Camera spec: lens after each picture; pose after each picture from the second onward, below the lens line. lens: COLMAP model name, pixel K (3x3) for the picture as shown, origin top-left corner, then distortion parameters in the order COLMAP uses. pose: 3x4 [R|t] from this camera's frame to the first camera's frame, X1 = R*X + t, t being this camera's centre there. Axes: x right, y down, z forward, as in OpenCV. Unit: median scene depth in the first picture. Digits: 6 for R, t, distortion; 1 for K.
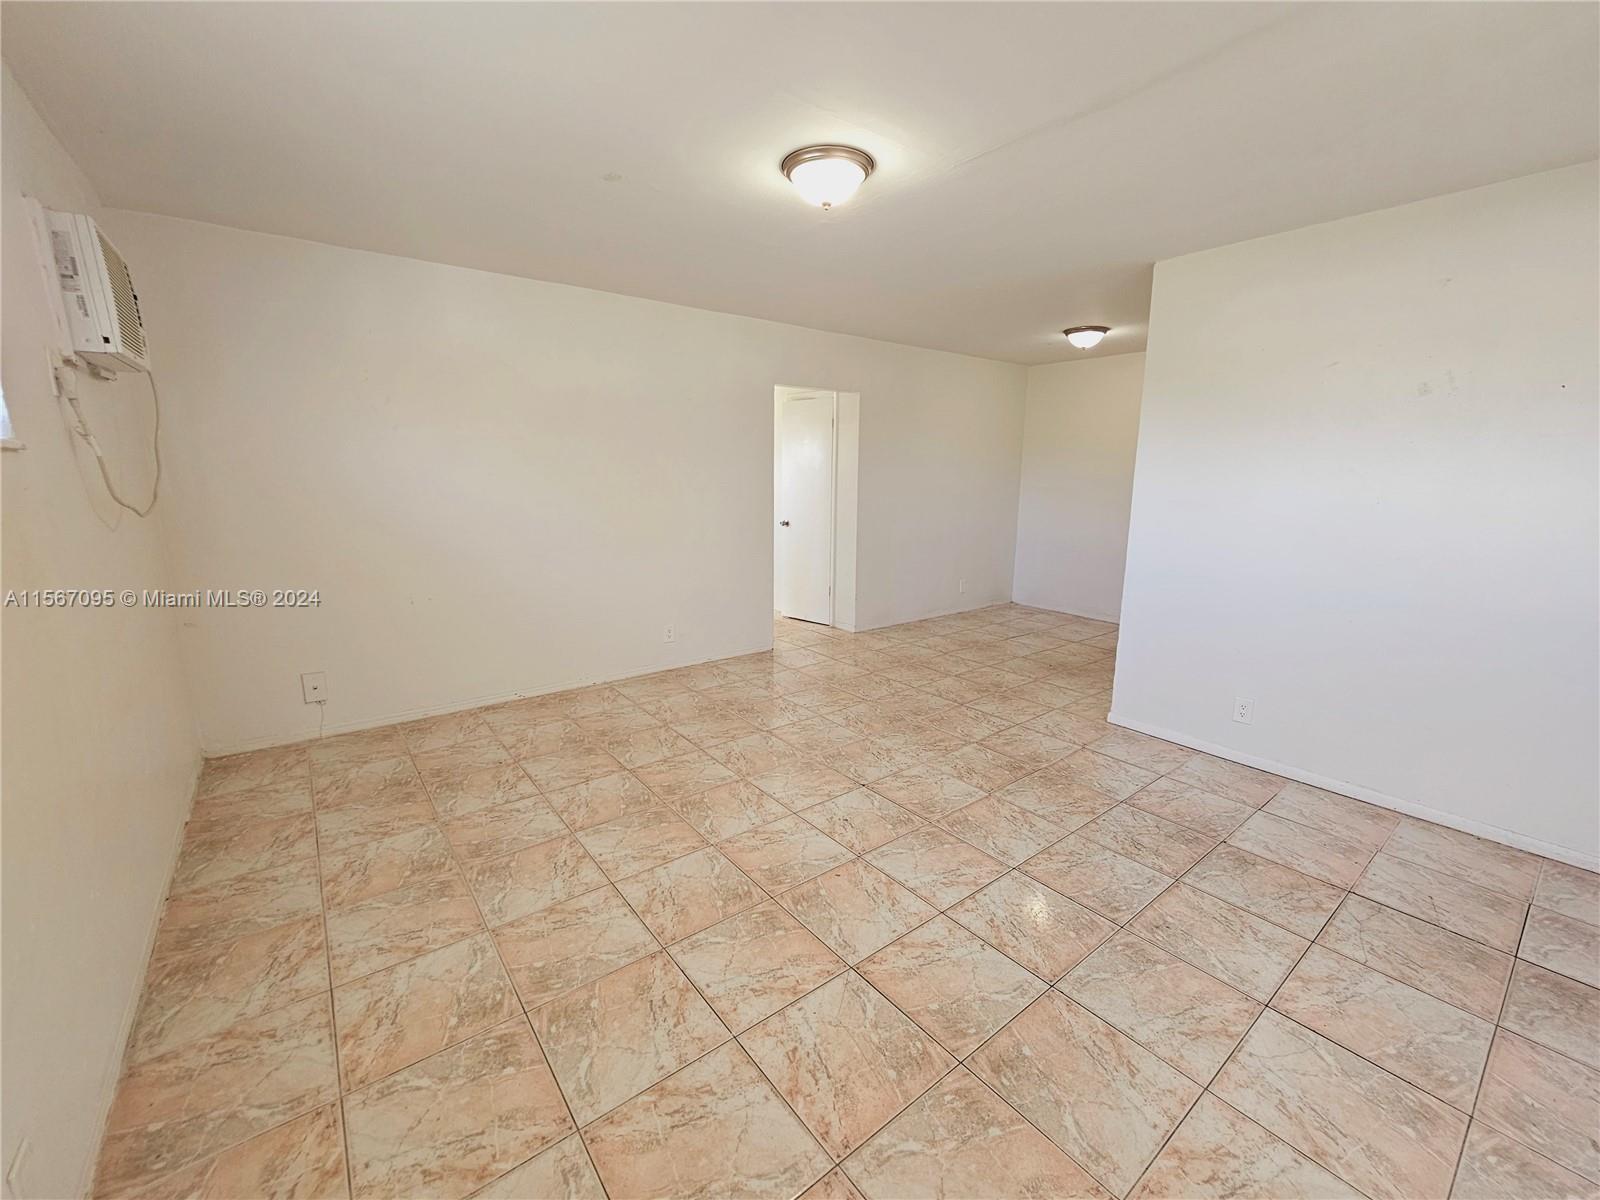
lens RADIAL K [[660.0, 0, 803.1], [0, 660.0, 602.9], [0, 0, 1]] dist [-0.000651, 0.001411]
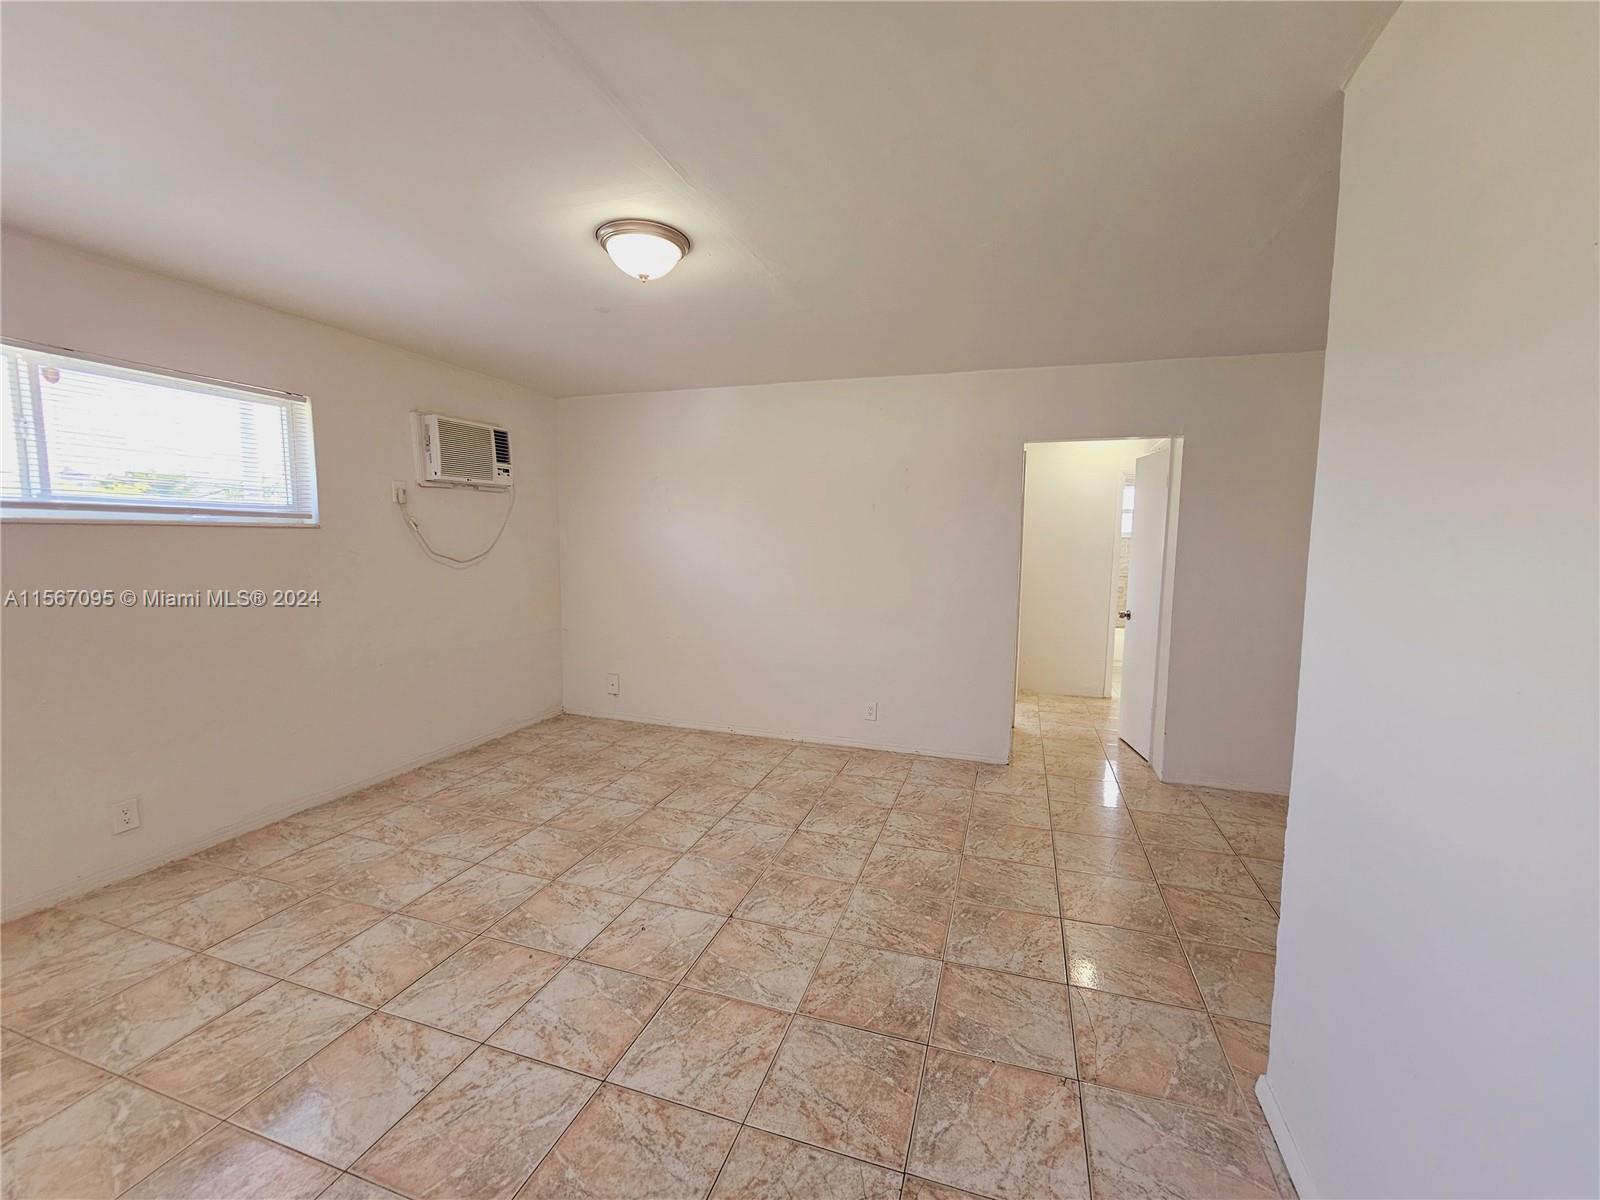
lens RADIAL K [[660.0, 0, 797.0], [0, 660.0, 567.4], [0, 0, 1]] dist [-0.000651, 0.001411]
pose [[0.555598, 0.038072, -0.830579, 0.859355], [-0.175960, 0.981709, -0.072706, -0.113235], [0.812618, 0.186544, 0.552135, 0.566265]]
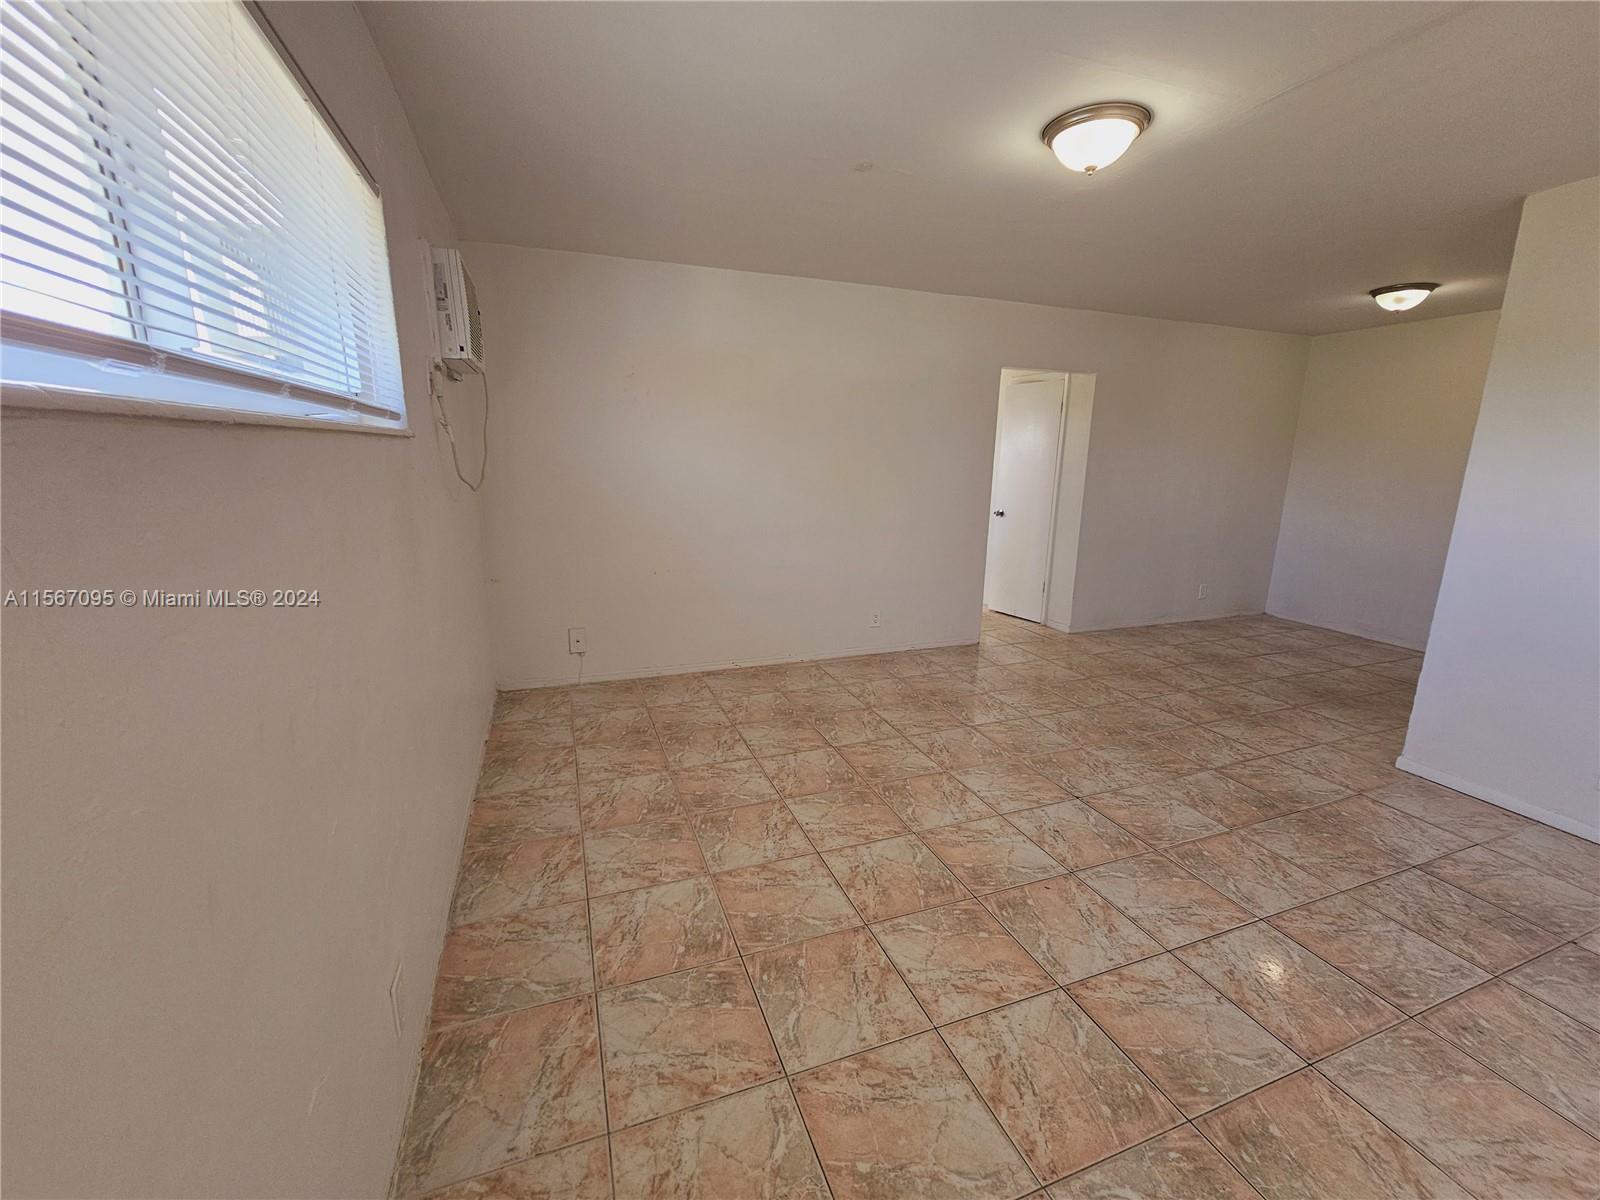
lens RADIAL K [[660.0, 0, 802.0], [0, 660.0, 604.0], [0, 0, 1]] dist [-0.000651, 0.001411]
pose [[0.954730, 0.072479, -0.288510, -0.032490], [-0.066453, 0.997319, 0.030641, 0.000490], [0.289957, -0.010082, 0.956987, -0.004697]]
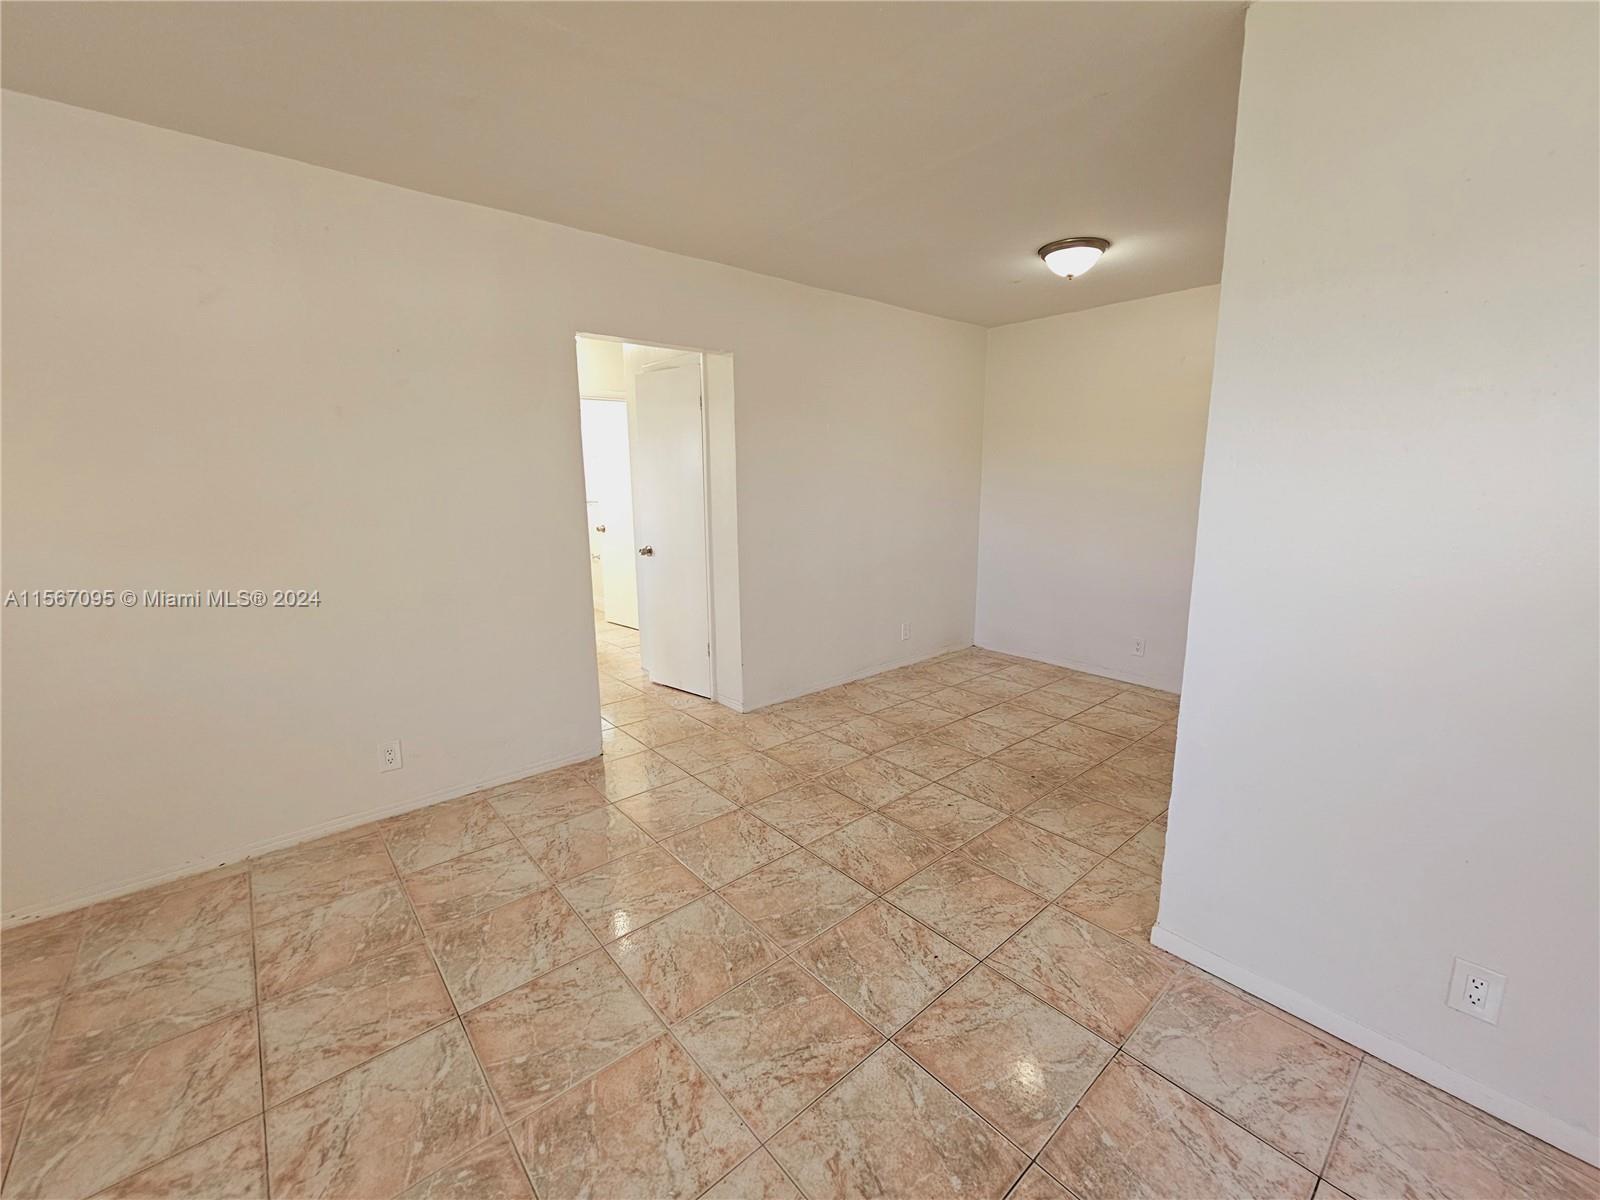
lens RADIAL K [[660.0, 0, 806.8], [0, 660.0, 613.0], [0, 0, 1]] dist [-0.000651, 0.001411]
pose [[0.998364, -0.027302, 0.050240, 0.227142], [0.027029, 0.999616, 0.006096, -0.120049], [-0.050387, -0.004728, 0.998719, 0.657357]]
